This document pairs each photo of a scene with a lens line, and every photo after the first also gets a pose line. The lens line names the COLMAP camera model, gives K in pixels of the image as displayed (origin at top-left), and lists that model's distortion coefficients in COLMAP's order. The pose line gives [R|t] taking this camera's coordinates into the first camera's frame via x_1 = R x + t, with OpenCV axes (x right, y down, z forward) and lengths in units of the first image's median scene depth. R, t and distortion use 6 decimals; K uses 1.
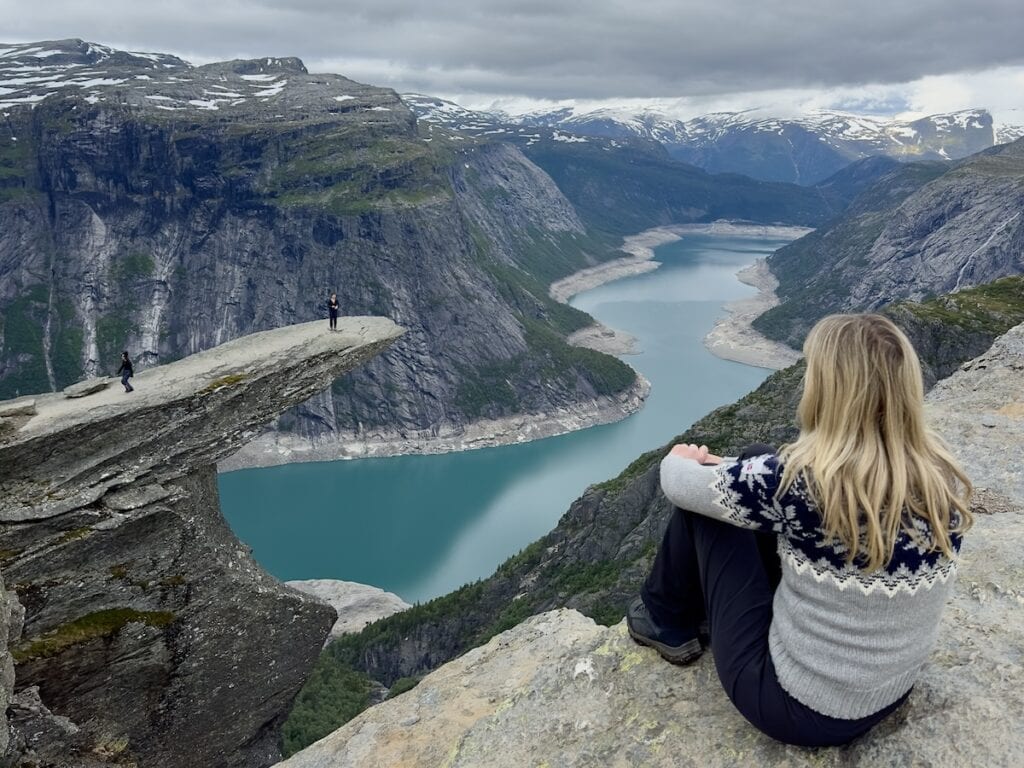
lens RADIAL K [[979.8, 0, 506.0], [0, 979.8, 255.2], [0, 0, 1]] dist [0.211767, -0.506276]
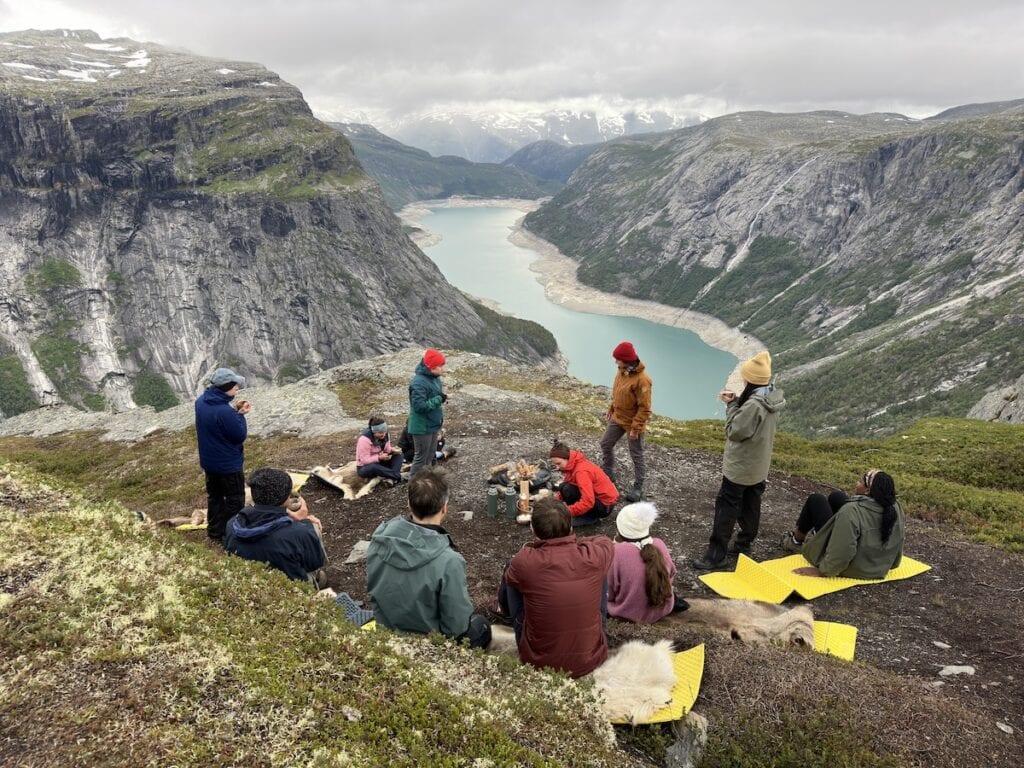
lens RADIAL K [[724.7, 0, 498.9], [0, 724.7, 394.3], [0, 0, 1]] dist [0.074563, -0.102978]
pose [[0.914143, -0.144919, 0.378604, -0.271462], [0.055138, 0.969690, 0.238038, -0.017982], [-0.401624, -0.196725, 0.894426, 0.262143]]
